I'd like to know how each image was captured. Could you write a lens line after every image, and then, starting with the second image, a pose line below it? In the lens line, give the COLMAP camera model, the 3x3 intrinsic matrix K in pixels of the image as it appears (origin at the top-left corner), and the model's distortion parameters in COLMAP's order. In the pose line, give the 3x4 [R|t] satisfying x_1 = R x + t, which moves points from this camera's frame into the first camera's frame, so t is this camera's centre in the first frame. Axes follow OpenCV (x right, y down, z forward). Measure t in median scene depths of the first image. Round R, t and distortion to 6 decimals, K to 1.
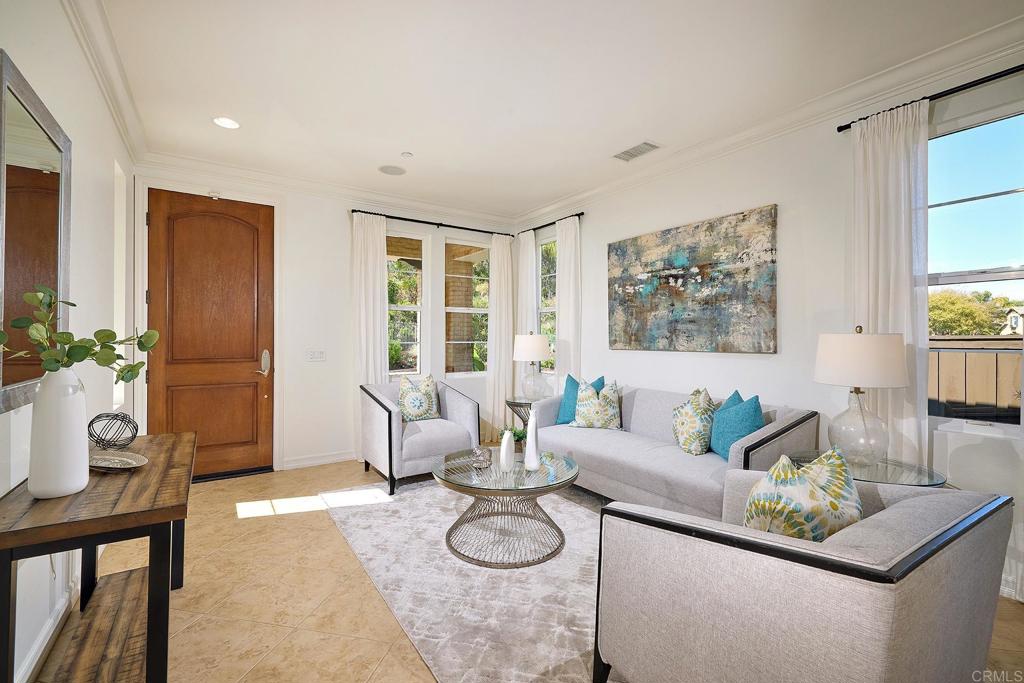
lens RADIAL K [[466.1, 0, 510.2], [0, 466.1, 339.0], [0, 0, 1]] dist [0.001435, 0.000056]
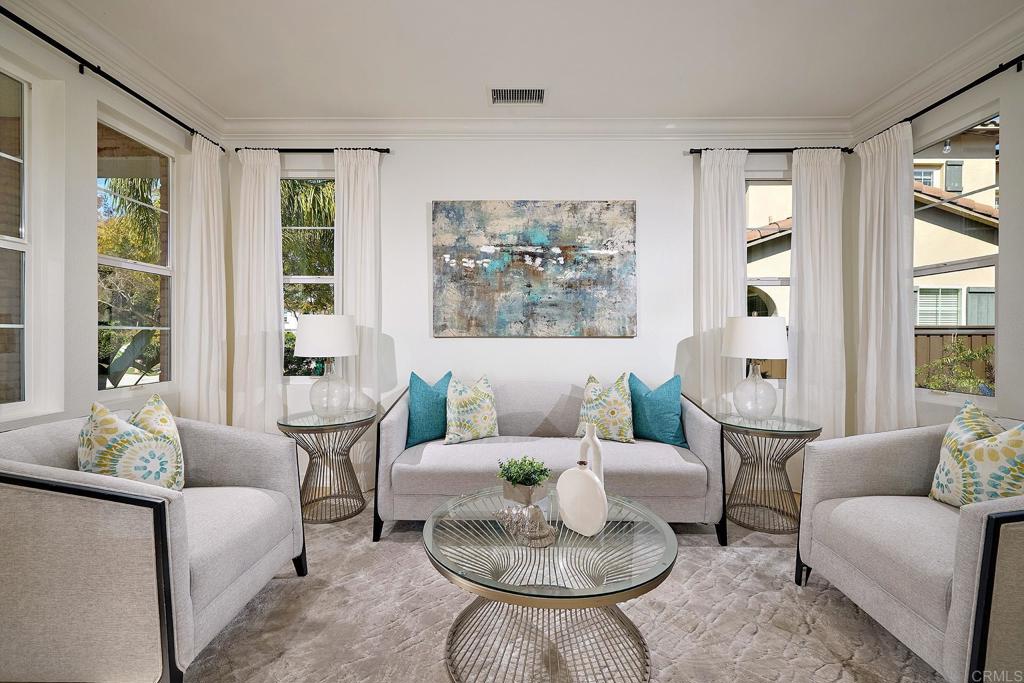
lens RADIAL K [[431.6, 0, 512.4], [0, 431.6, 338.6], [0, 0, 1]] dist [-0.001830, -0.000257]
pose [[0.549683, 0.003849, 0.835364, -0.362400], [0.001725, 0.999982, -0.005743, 0.033000], [-0.835372, 0.004598, 0.549666, 0.573327]]
